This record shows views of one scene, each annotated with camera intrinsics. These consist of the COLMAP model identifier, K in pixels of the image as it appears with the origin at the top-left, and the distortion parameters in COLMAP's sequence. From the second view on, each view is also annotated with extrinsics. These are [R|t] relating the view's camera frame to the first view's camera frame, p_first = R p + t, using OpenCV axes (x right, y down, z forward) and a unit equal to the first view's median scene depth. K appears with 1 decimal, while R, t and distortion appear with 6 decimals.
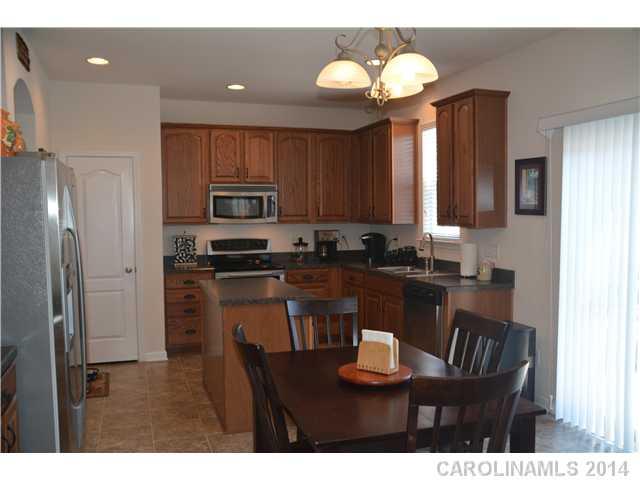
lens RADIAL K [[514.8, 0, 319.7], [0, 514.8, 241.4], [0, 0, 1]] dist [-0.124303, 0.060855]
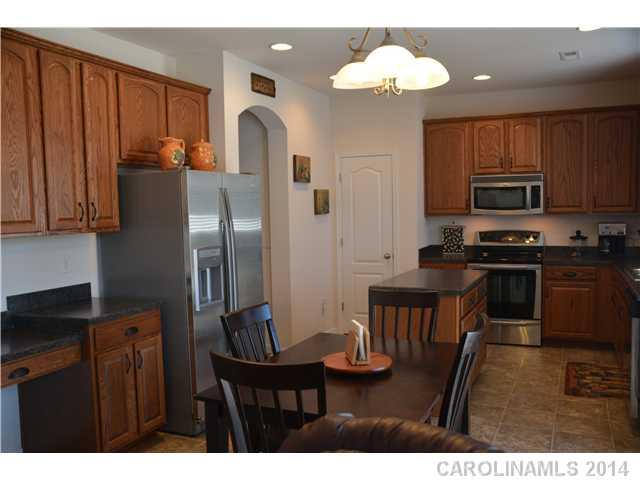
lens RADIAL K [[514.8, 0, 360.6], [0, 514.8, 240.0], [0, 0, 1]] dist [-0.124303, 0.060855]
pose [[0.757979, 0.035121, -0.651332, 0.271854], [-0.019071, 0.999316, 0.031692, -0.012604], [0.652000, -0.011601, 0.758131, 0.085359]]
